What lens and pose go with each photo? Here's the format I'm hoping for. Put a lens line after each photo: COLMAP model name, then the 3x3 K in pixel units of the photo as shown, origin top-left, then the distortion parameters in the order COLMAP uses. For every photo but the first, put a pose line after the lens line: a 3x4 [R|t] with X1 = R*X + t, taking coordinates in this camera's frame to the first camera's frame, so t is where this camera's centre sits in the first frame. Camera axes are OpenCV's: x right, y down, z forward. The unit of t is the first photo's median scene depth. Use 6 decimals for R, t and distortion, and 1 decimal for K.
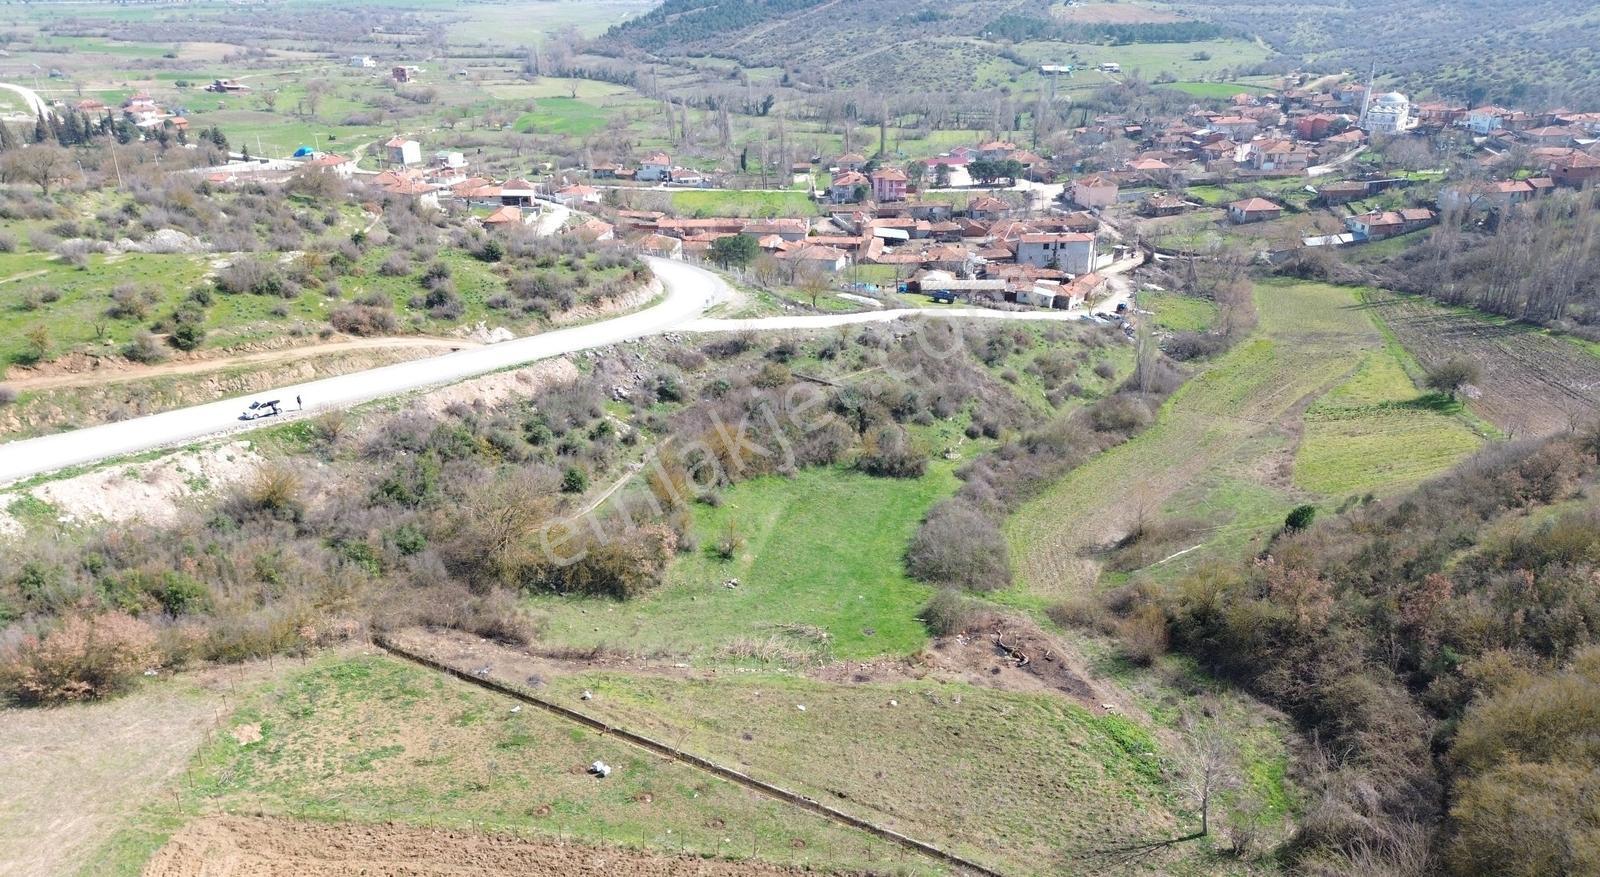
lens RADIAL K [[1127.9, 0, 801.6], [0, 1127.9, 446.3], [0, 0, 1]] dist [0.080035, -0.081938]
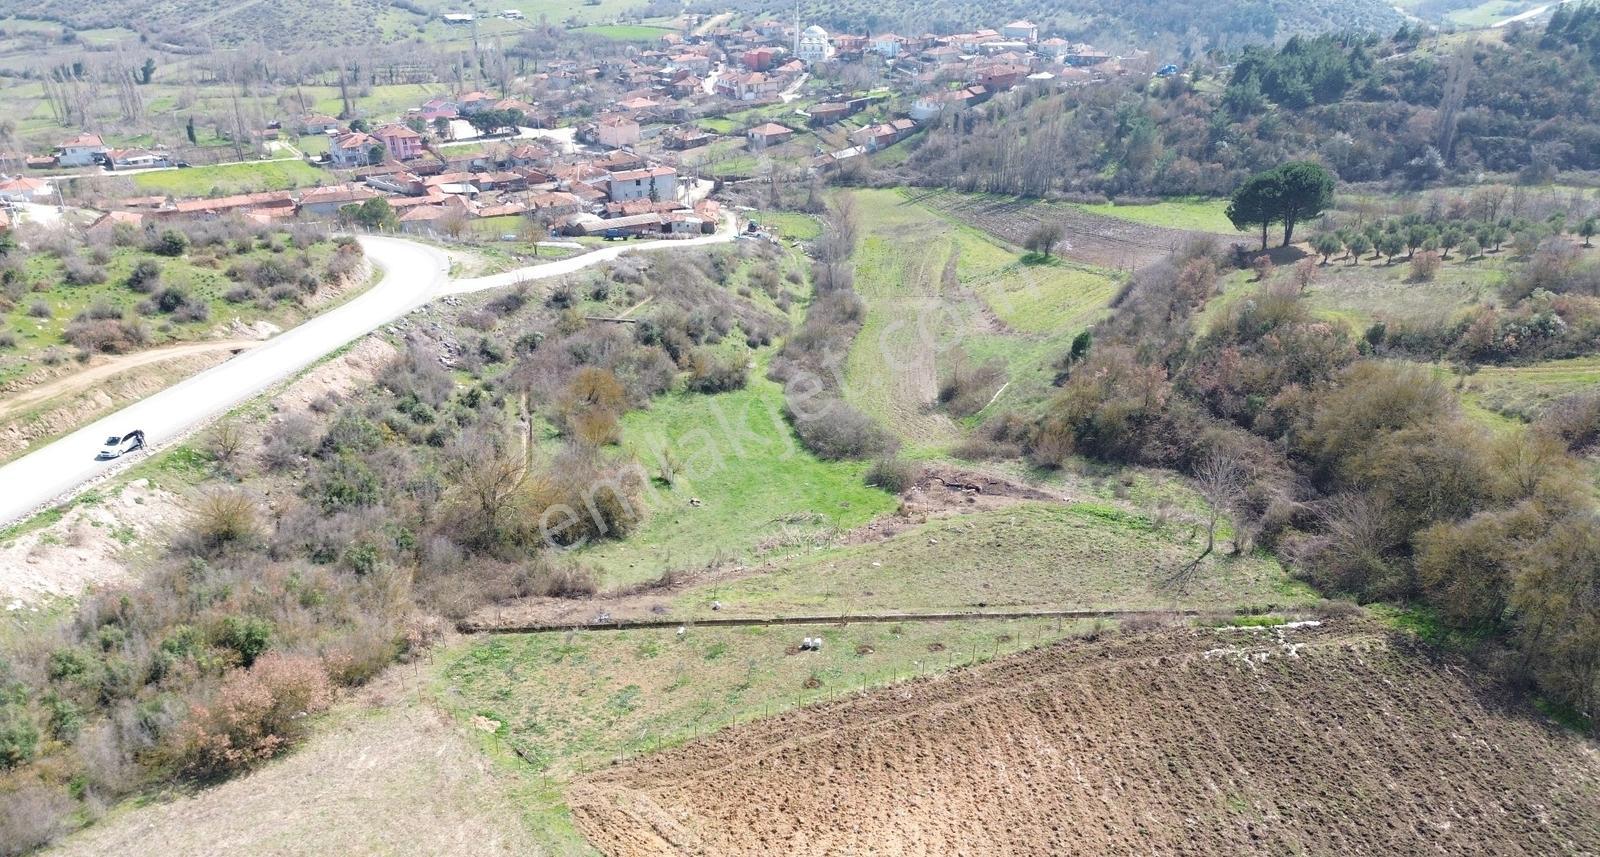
lens RADIAL K [[1130.5, 0, 801.9], [0, 1130.5, 442.4], [0, 0, 1]] dist [0.075104, -0.072373]
pose [[0.851748, -0.222101, 0.474549, -0.354048], [0.205272, 0.974761, 0.087778, -0.004084], [-0.482067, 0.022647, 0.875842, 0.015687]]
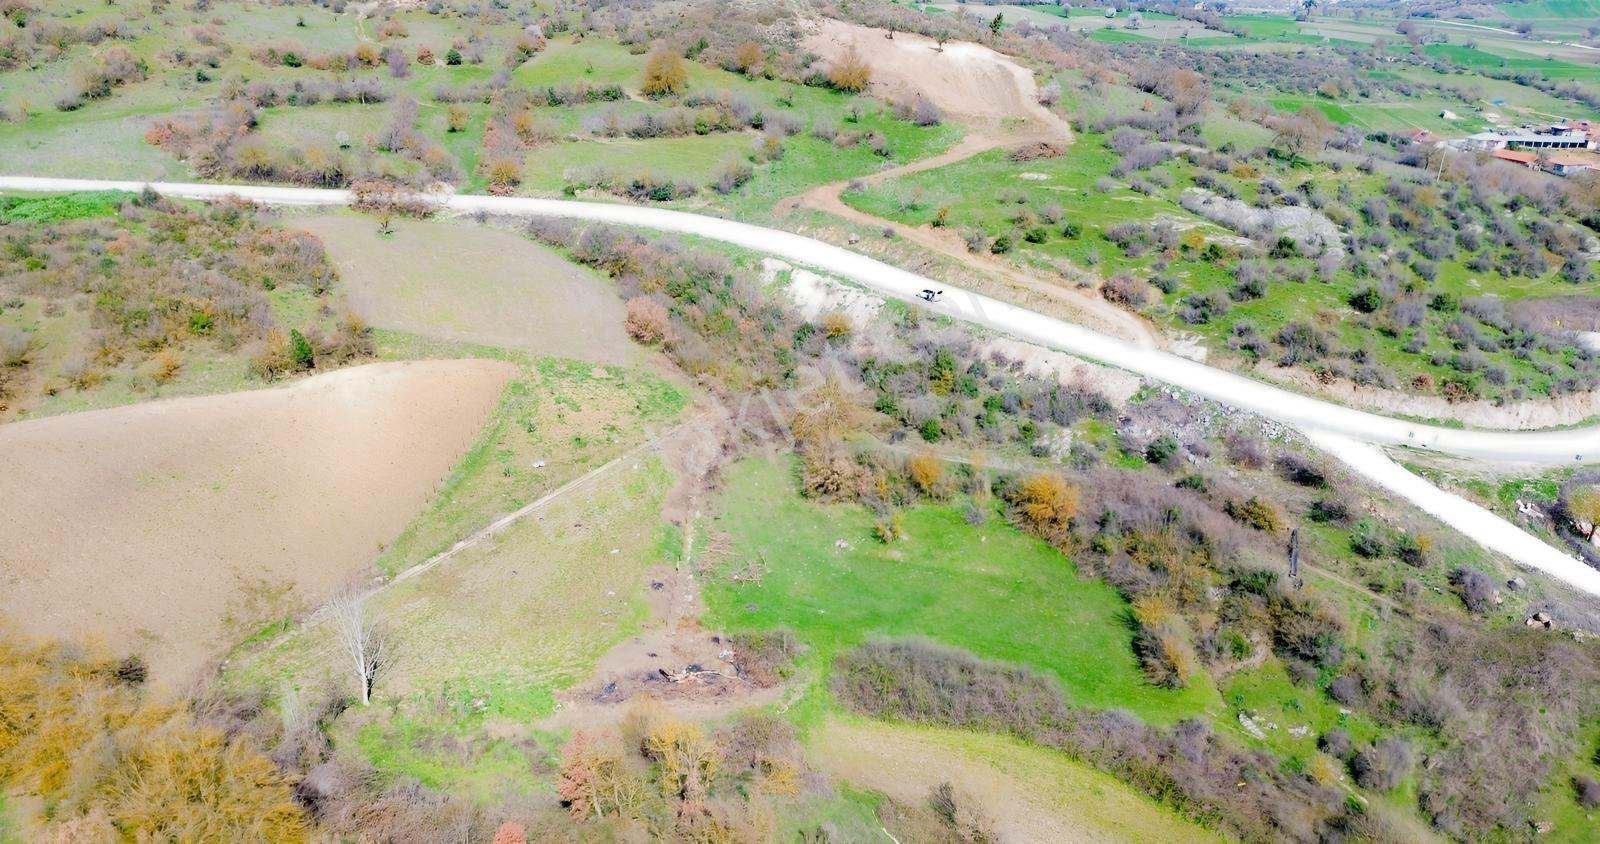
lens RADIAL K [[1126.5, 0, 802.9], [0, 1126.5, 449.6], [0, 0, 1]] dist [0.077593, -0.070459]
pose [[-0.036938, 0.413138, -0.909919, 0.676137], [-0.406848, 0.825445, 0.391299, -0.276617], [0.912749, 0.384653, 0.137594, 0.591654]]
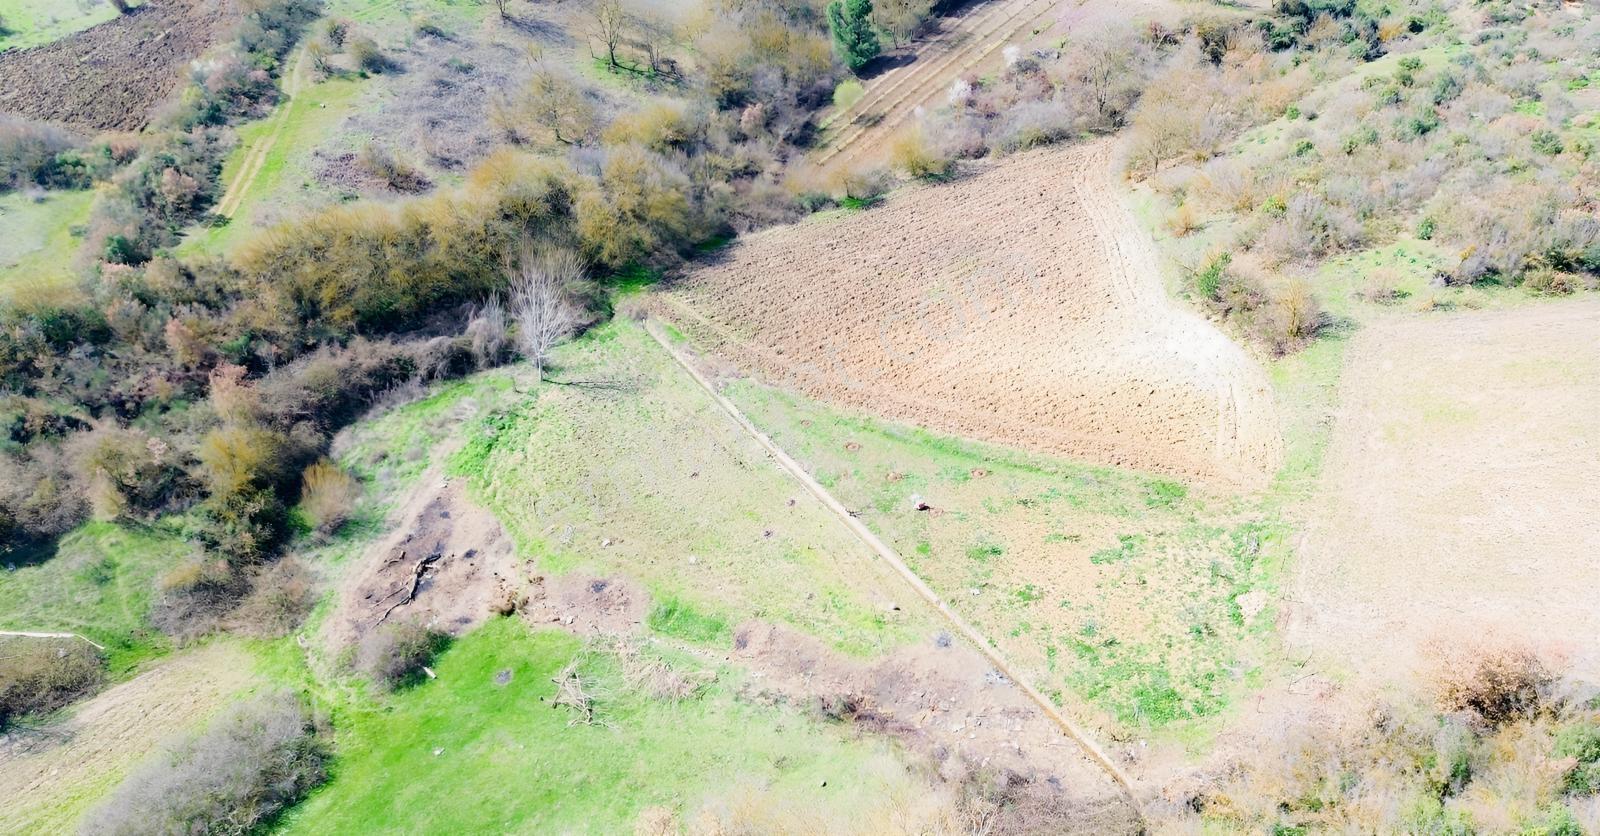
lens RADIAL K [[1146.9, 0, 817.3], [0, 1146.9, 455.2], [0, 0, 1]] dist [0.076162, -0.075748]
pose [[-0.875704, -0.260122, 0.406791, -0.283299], [0.205838, 0.560982, 0.801829, -0.350890], [-0.436776, 0.785898, -0.437711, 0.795206]]
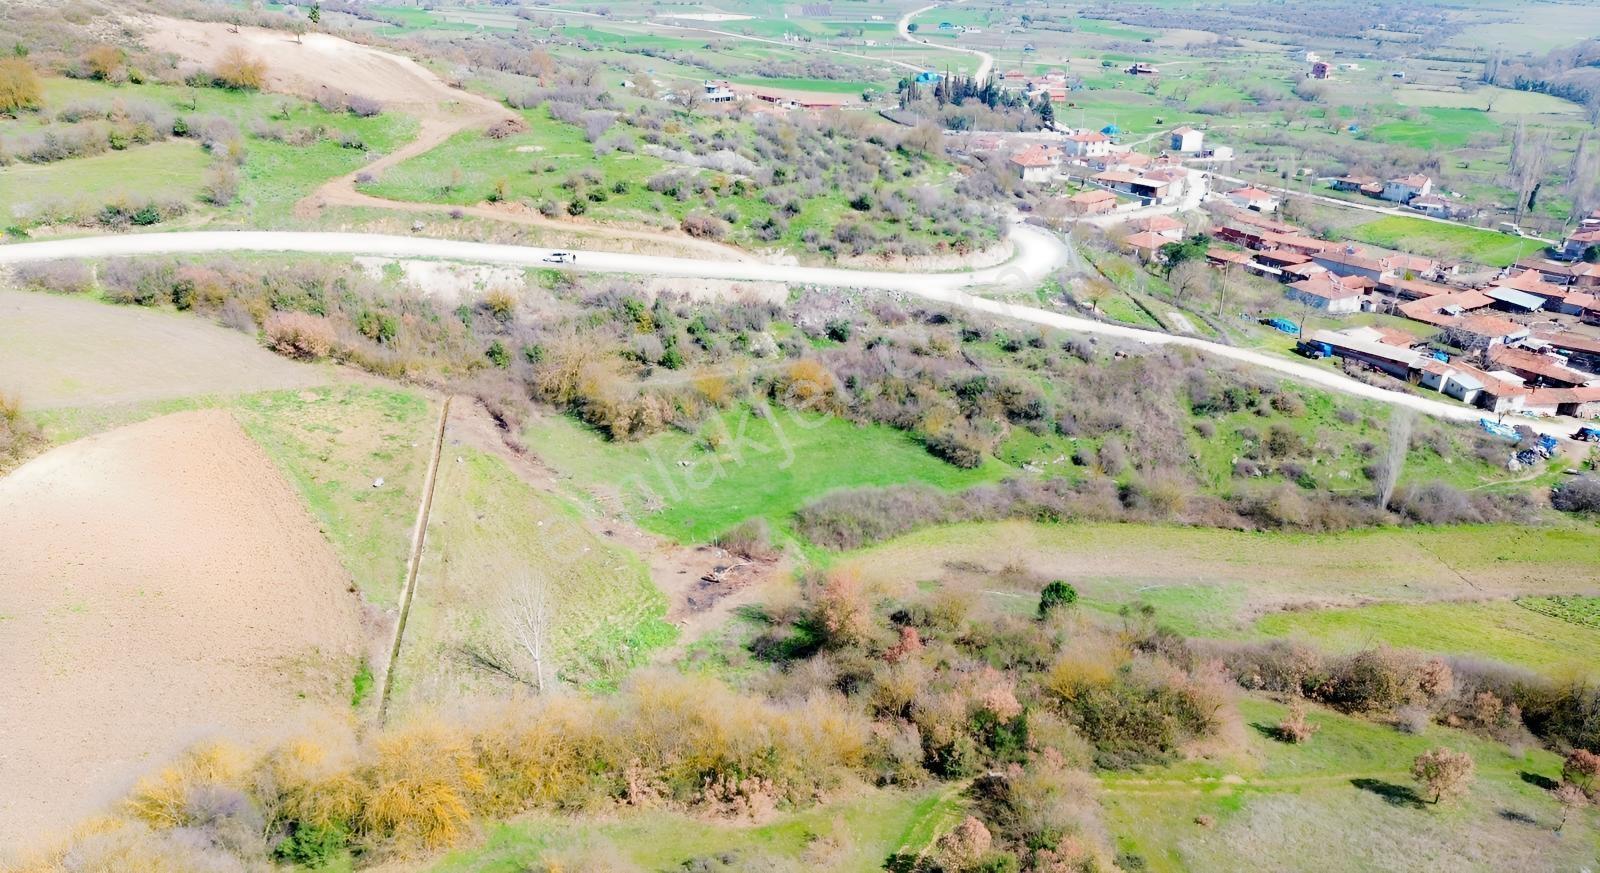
lens RADIAL K [[1127.9, 0, 801.9], [0, 1127.9, 446.2], [0, 0, 1]] dist [0.078982, -0.078930]
pose [[0.657831, 0.314967, -0.684145, 0.656551], [-0.311359, 0.940832, 0.133757, -0.077644], [0.685794, 0.125026, 0.716977, 0.150562]]
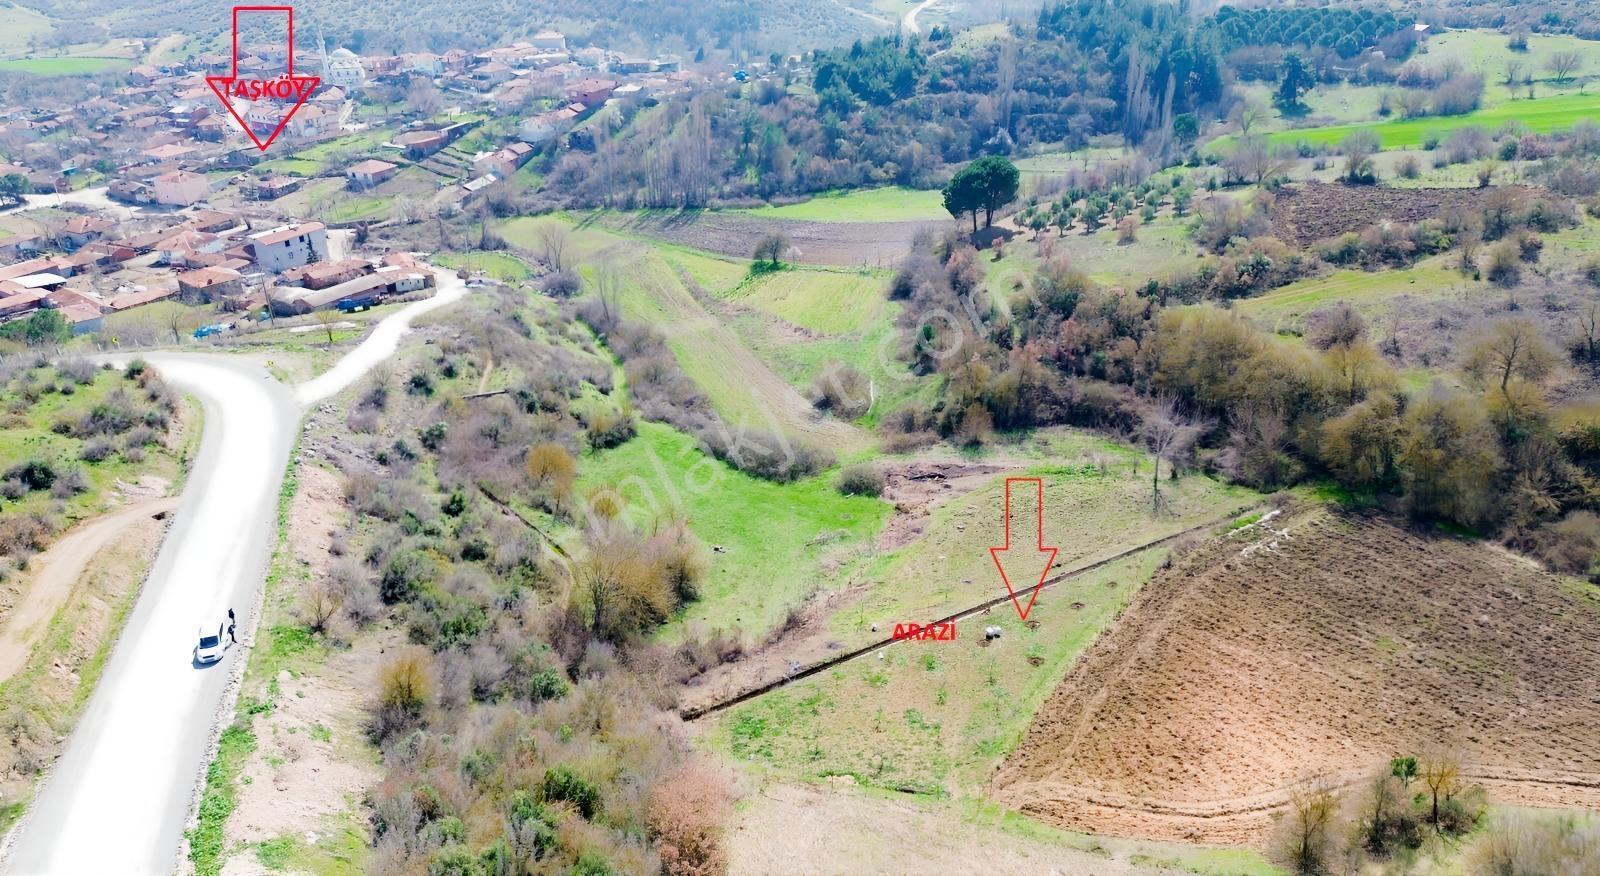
lens RADIAL K [[1127.9, 0, 801.6], [0, 1127.9, 445.8], [0, 0, 1]] dist [0.080035, -0.081938]
pose [[0.504973, -0.380336, 0.774821, -0.633438], [0.348721, 0.911055, 0.219937, -0.139528], [-0.789554, 0.159134, 0.592689, 0.202542]]
